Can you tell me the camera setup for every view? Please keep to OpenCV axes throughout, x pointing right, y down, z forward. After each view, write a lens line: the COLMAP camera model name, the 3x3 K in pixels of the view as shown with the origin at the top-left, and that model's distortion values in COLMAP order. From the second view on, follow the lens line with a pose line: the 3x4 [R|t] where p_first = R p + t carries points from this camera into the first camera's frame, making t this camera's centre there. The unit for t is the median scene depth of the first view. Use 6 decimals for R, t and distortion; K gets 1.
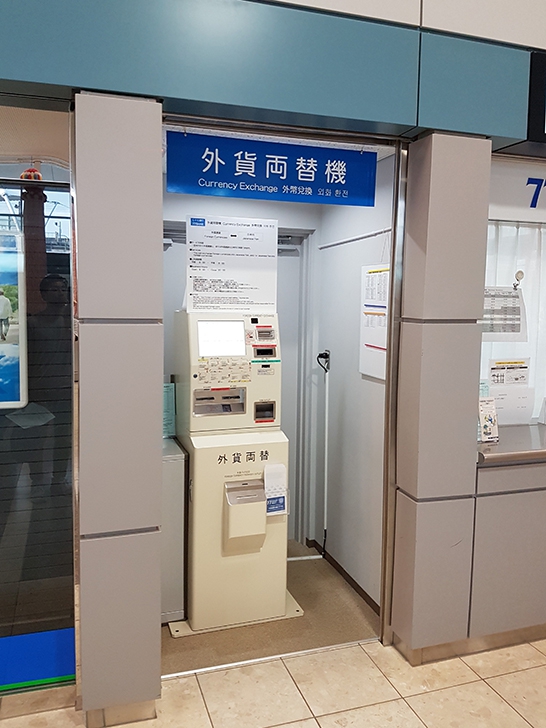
lens RADIAL K [[606.7, 0, 270.4], [0, 606.7, 342.2], [0, 0, 1]] dist [0.205608, -0.428213]
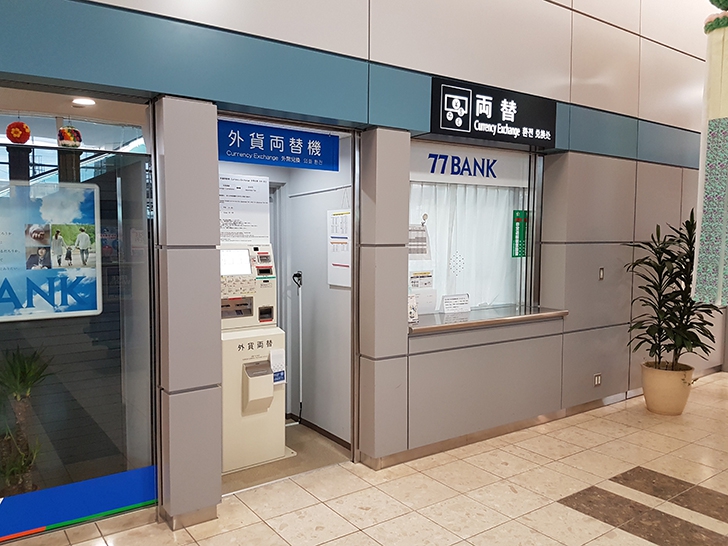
lens RADIAL K [[606.7, 0, 364.0], [0, 606.7, 273.0], [0, 0, 1]] dist [0.205608, -0.428213]
pose [[0.948407, -0.034135, 0.315213, -0.247633], [0.039721, 0.999147, -0.011312, 0.047746], [-0.314557, 0.023249, 0.948954, -0.426529]]
